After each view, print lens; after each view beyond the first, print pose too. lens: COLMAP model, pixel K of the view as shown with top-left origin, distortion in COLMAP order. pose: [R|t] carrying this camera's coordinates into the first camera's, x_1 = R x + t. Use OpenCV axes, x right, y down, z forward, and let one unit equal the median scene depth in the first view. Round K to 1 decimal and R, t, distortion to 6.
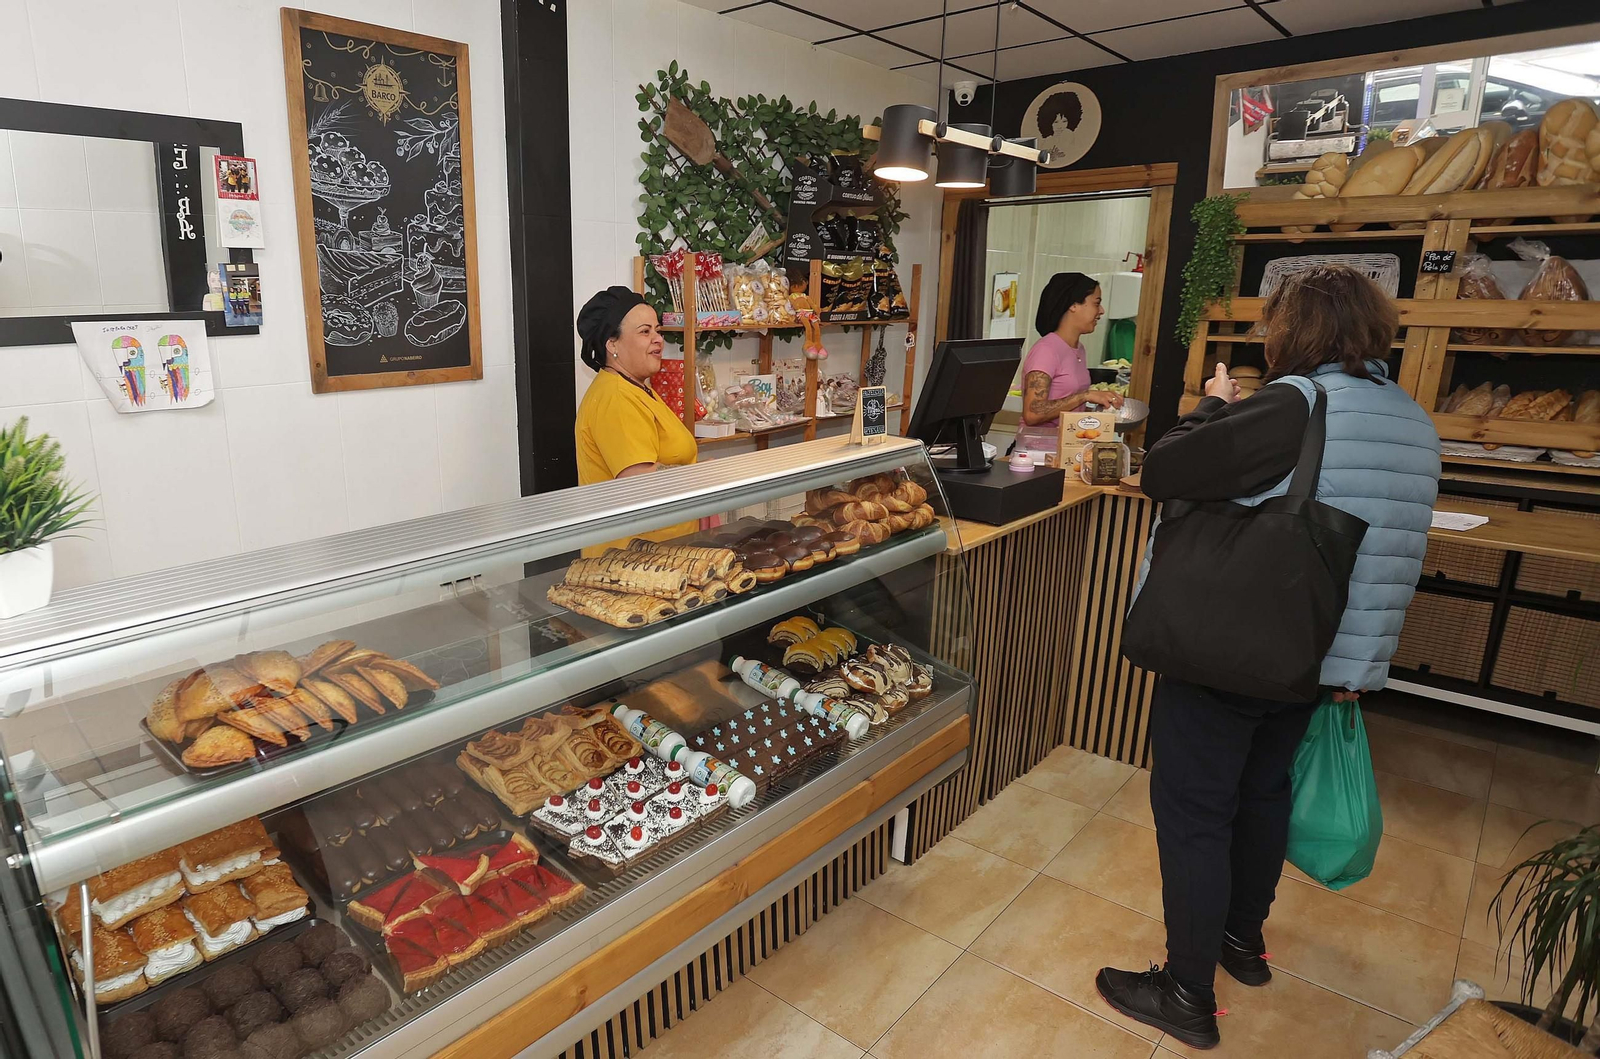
lens RADIAL K [[802.3, 0, 800.0], [0, 802.3, 529.5], [0, 0, 1]] dist [-0.049855, 0.017088]
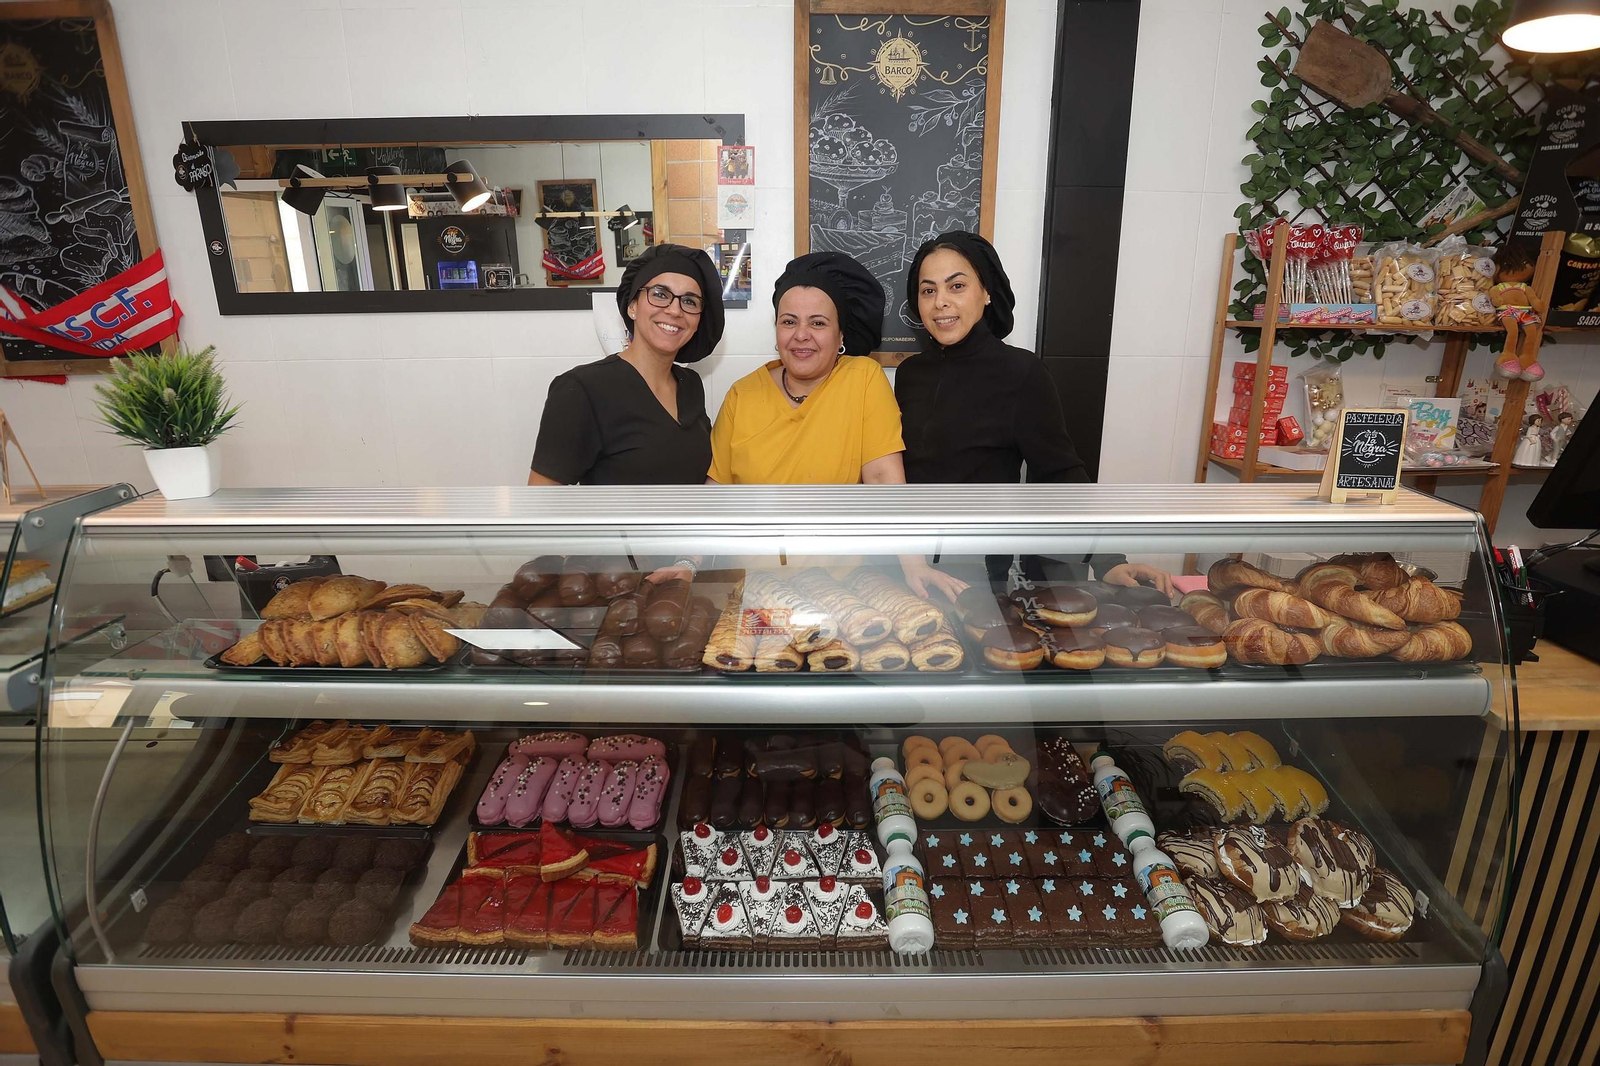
lens RADIAL K [[802.3, 0, 800.0], [0, 802.3, 533.0], [0, 0, 1]] dist [-0.049855, 0.017088]
pose [[0.689510, 0.199627, -0.696222, 0.180057], [-0.197509, 0.976658, 0.084432, -0.043523], [0.696826, 0.079293, 0.712843, 0.240597]]
